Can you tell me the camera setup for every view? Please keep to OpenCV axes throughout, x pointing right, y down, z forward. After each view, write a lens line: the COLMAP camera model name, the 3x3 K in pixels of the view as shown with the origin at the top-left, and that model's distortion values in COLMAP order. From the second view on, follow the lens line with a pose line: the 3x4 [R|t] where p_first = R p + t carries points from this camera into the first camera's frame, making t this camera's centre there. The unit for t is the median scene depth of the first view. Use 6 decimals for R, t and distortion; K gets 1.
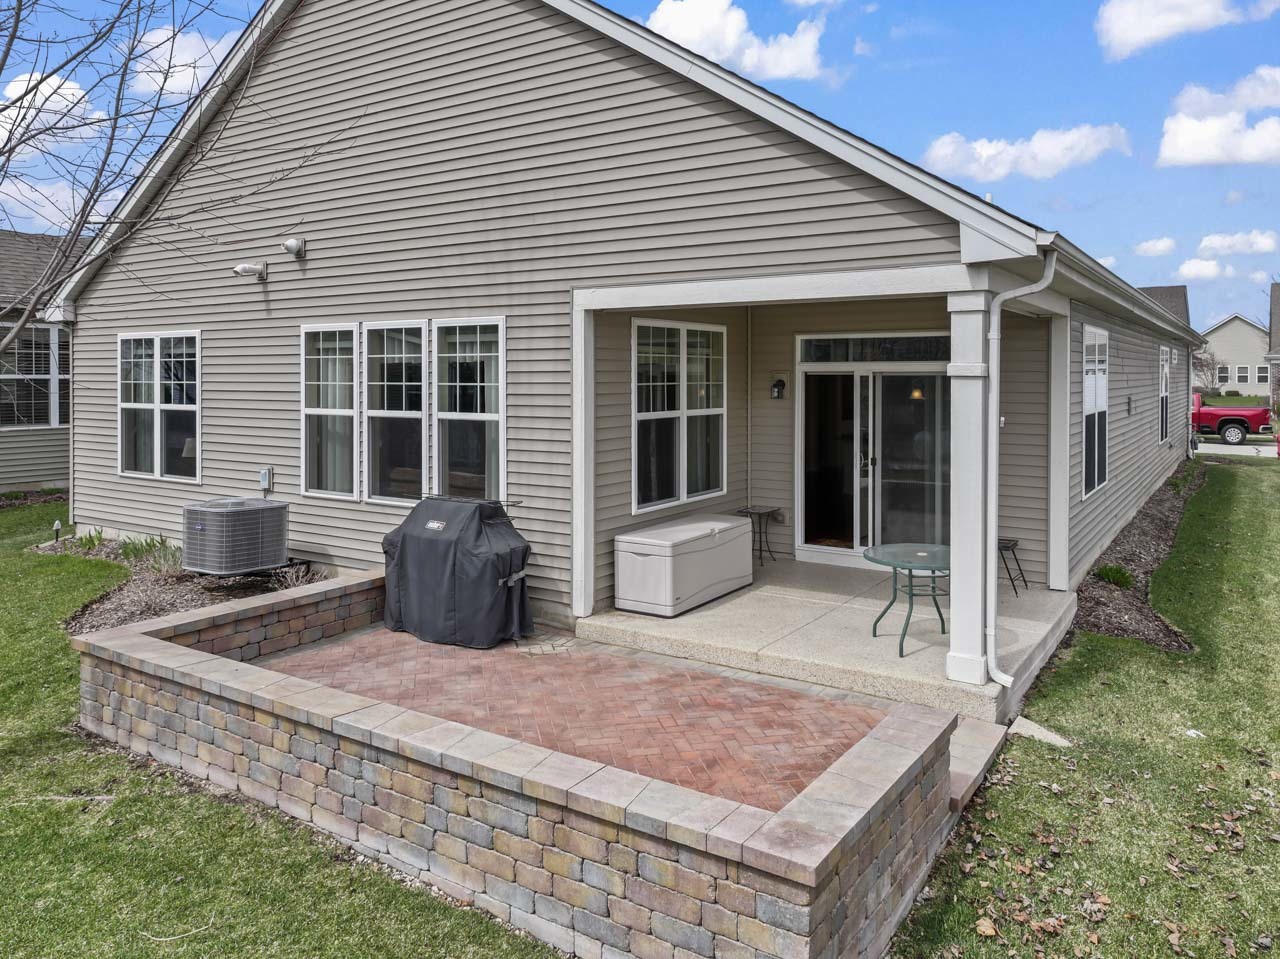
lens RADIAL K [[926.7, 0, 648.8], [0, 926.7, 389.7], [0, 0, 1]] dist [0.005888, -0.002272]
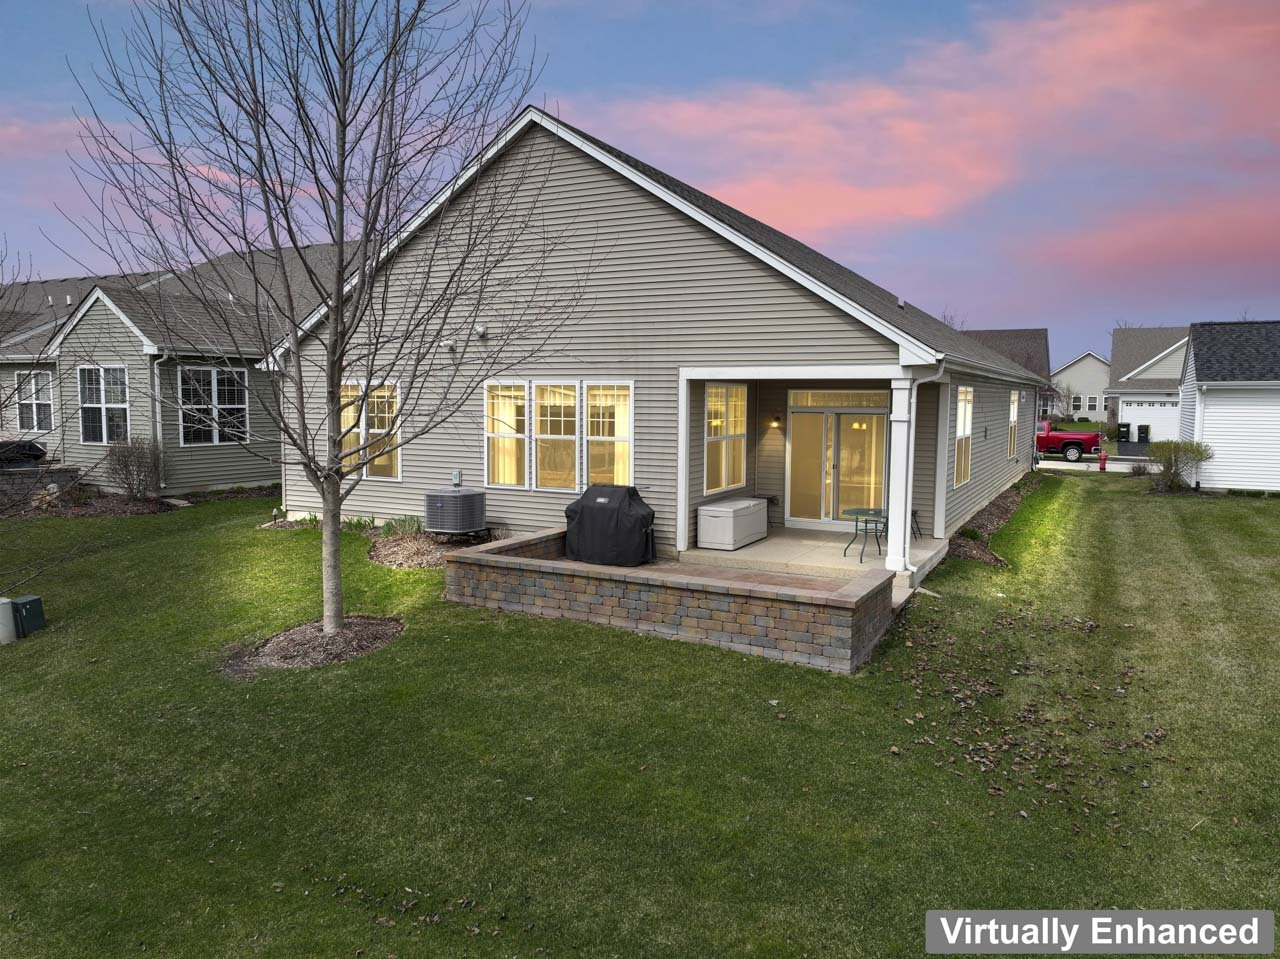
lens RADIAL K [[896.5, 0, 640.0], [0, 896.5, 479.5], [0, 0, 1]] dist [-0.000008, -0.000623]
pose [[0.995576, -0.000031, 0.093958, -0.319343], [-0.007126, 0.997095, 0.075837, -0.024164], [-0.093688, -0.076171, 0.992684, -0.708013]]
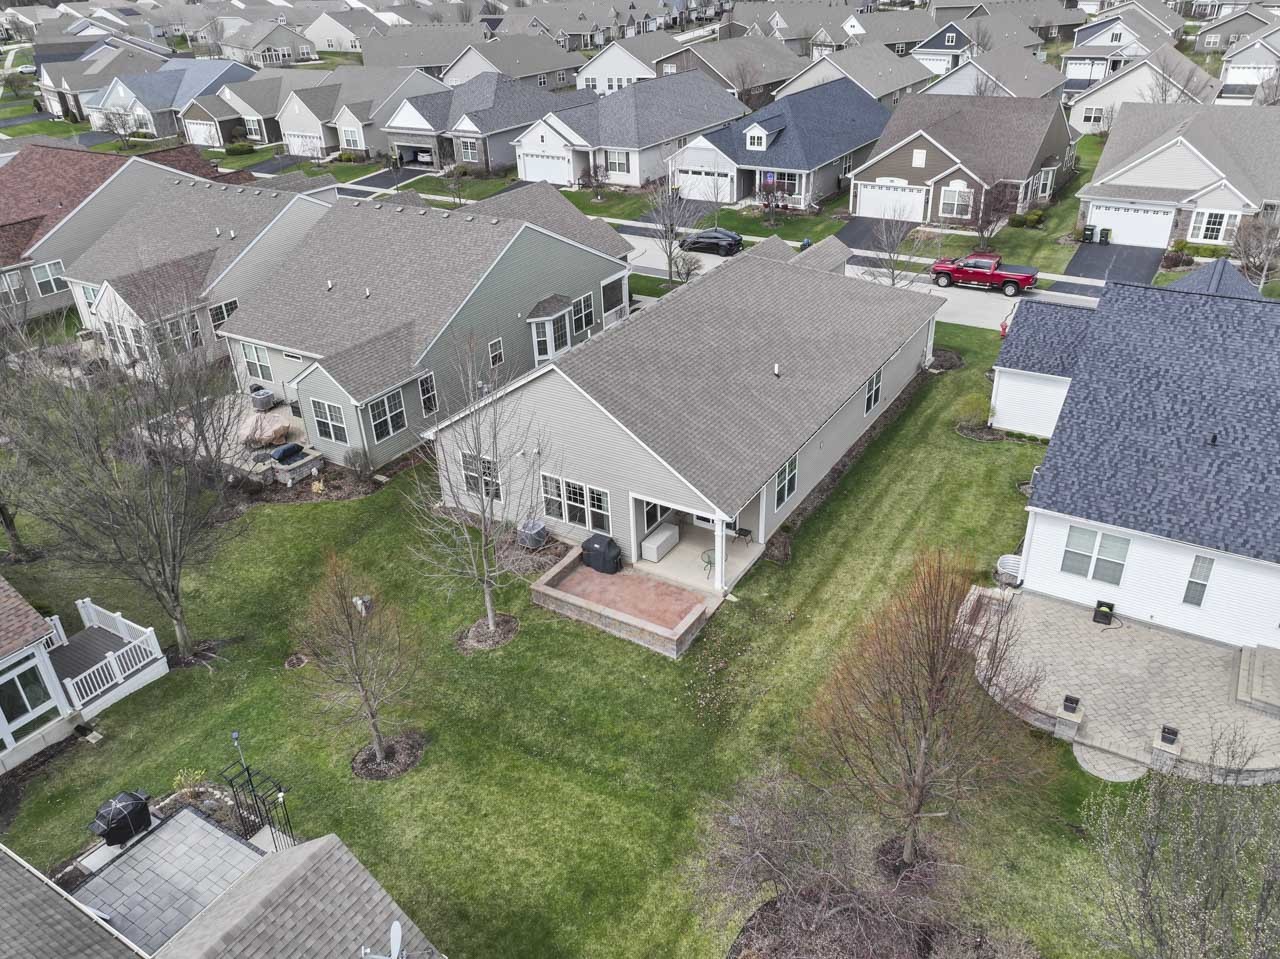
lens RADIAL K [[954.6, 0, 640.0], [0, 954.6, 479.5], [0, 0, 1]] dist [0.003286, 0.001912]
pose [[0.999094, -0.042522, -0.001694, -0.026686], [0.038163, 0.877640, 0.477798, -2.054971], [-0.018830, -0.477430, 0.878468, -2.465697]]
